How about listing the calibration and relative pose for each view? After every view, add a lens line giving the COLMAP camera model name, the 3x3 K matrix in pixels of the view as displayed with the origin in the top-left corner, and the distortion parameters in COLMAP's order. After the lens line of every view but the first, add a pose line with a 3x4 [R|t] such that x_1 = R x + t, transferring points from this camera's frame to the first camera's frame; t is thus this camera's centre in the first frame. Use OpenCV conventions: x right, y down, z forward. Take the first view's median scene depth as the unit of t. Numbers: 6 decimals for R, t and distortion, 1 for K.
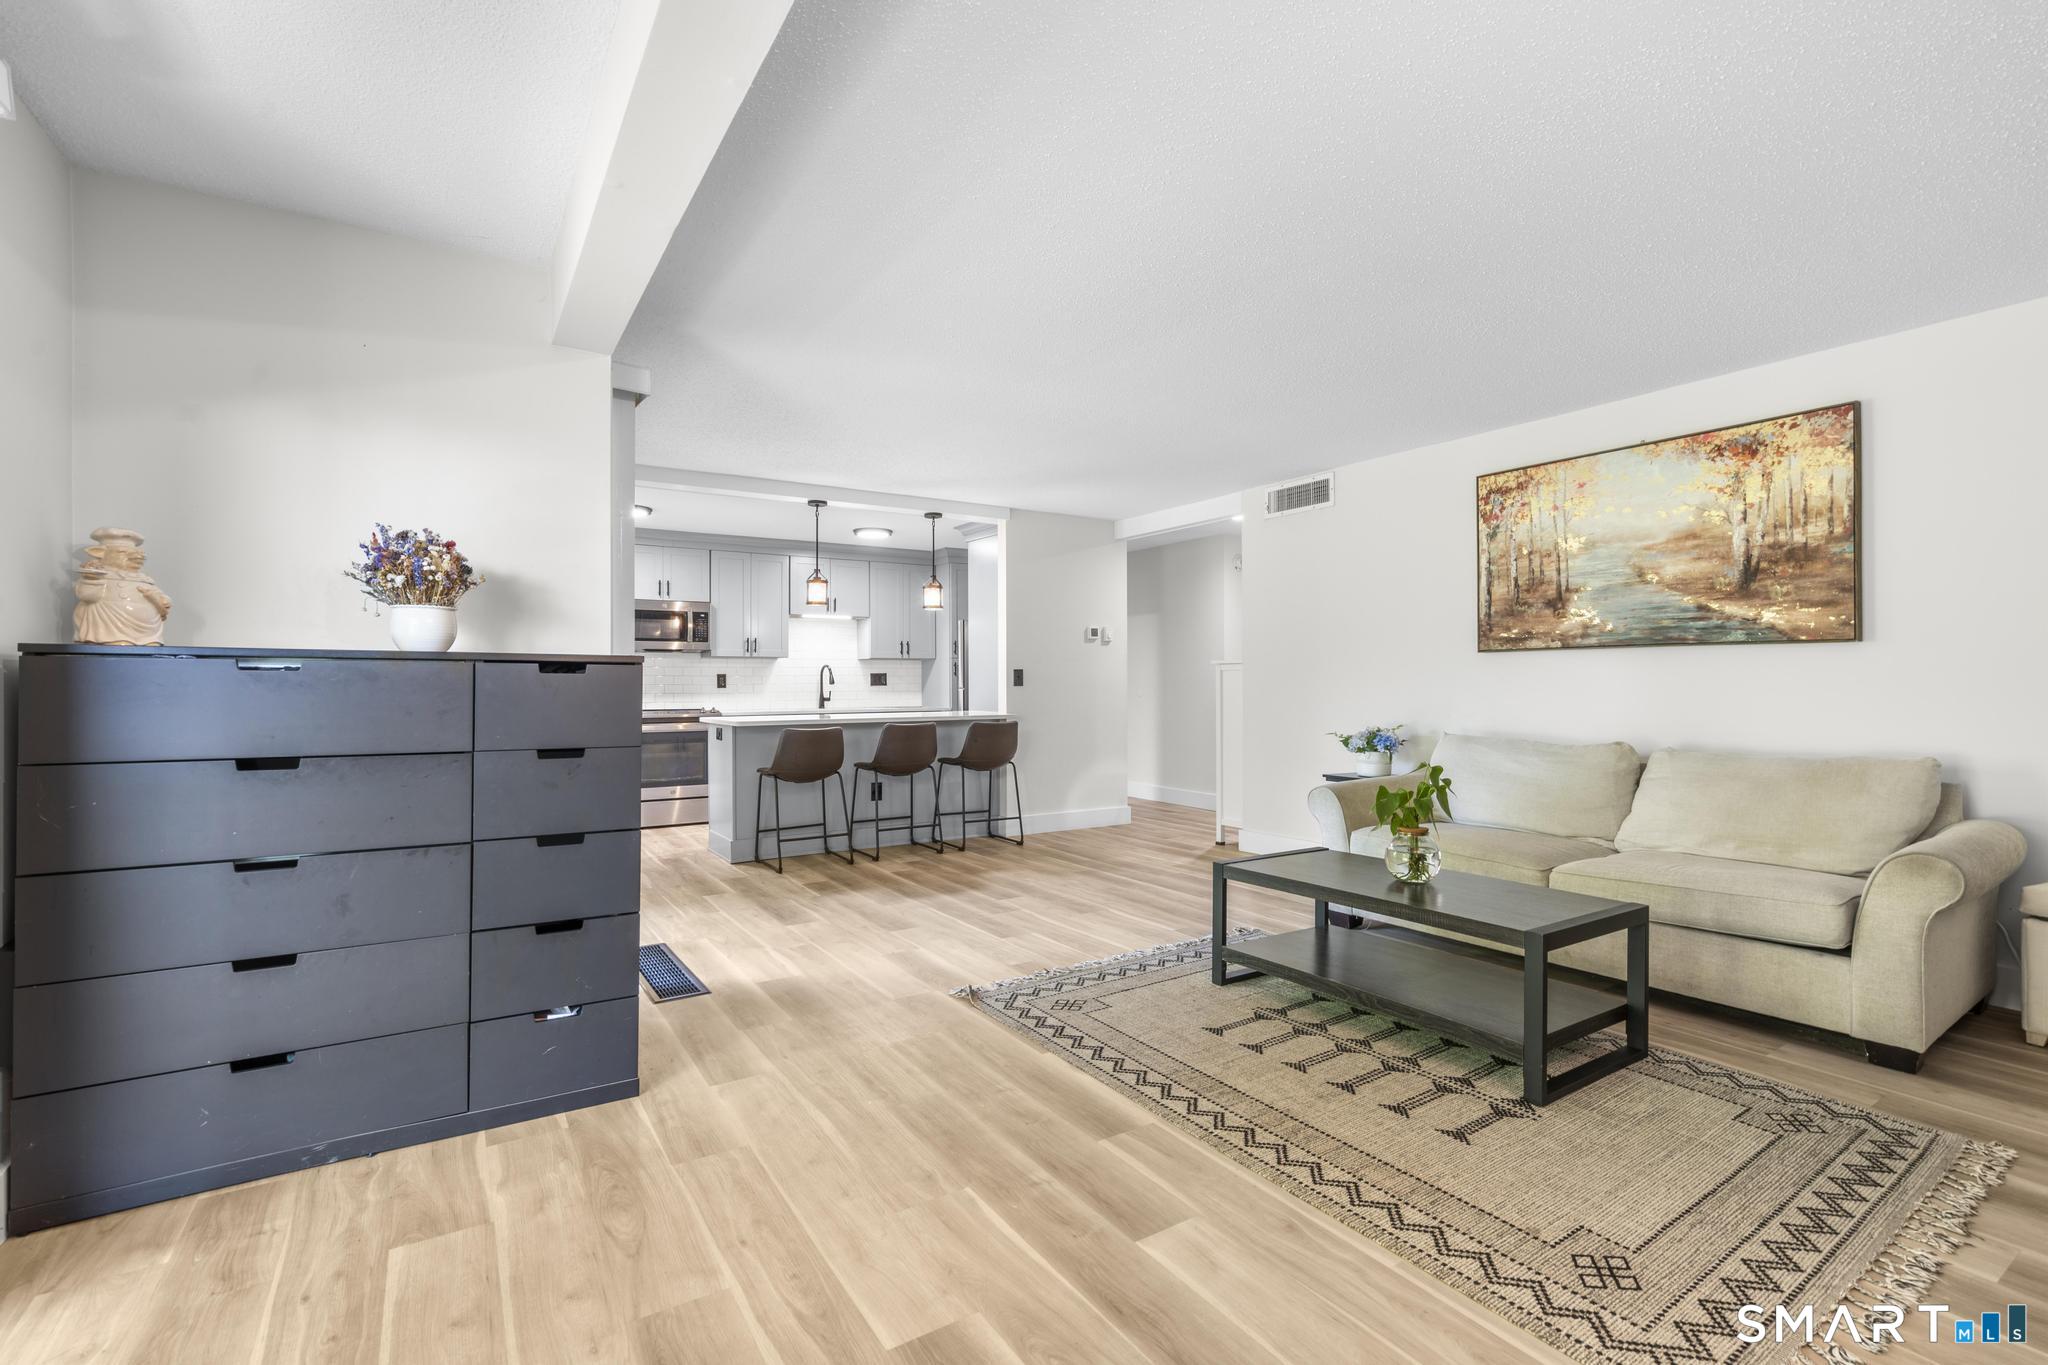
lens RADIAL K [[923.6, 0, 1031.5], [0, 923.6, 683.2], [0, 0, 1]] dist [-0.004369, 0.002627]
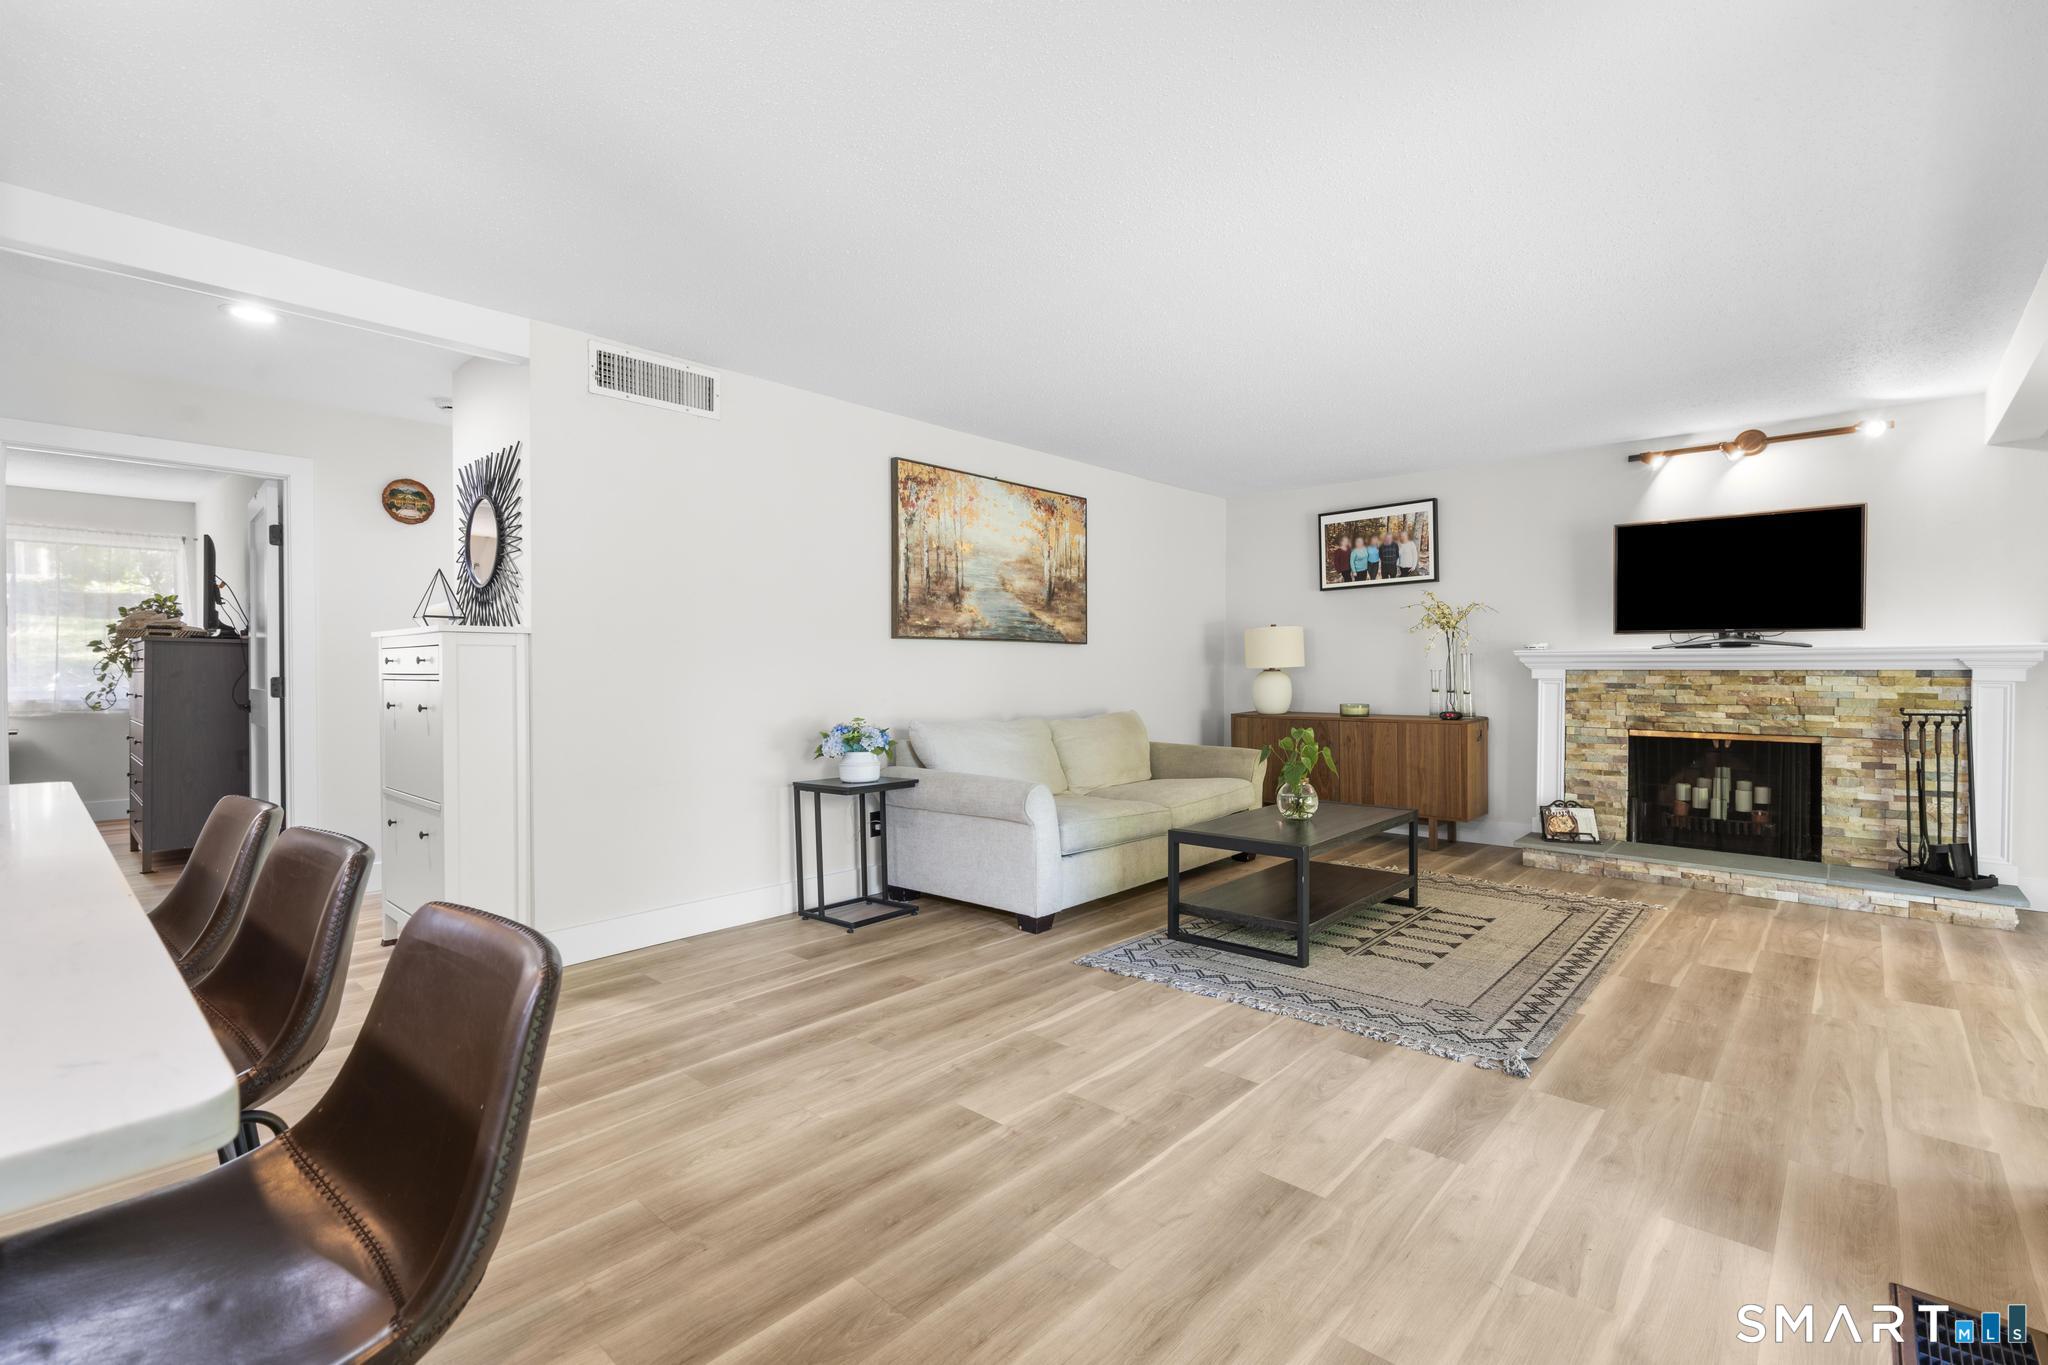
lens RADIAL K [[923.6, 0, 1033.9], [0, 923.6, 681.4], [0, 0, 1]] dist [-0.004369, 0.002627]
pose [[-0.263116, -0.010263, 0.964709, -0.619020], [0.001627, 0.999937, 0.011082, 0.002562], [-0.964763, 0.004485, -0.263083, 1.388771]]
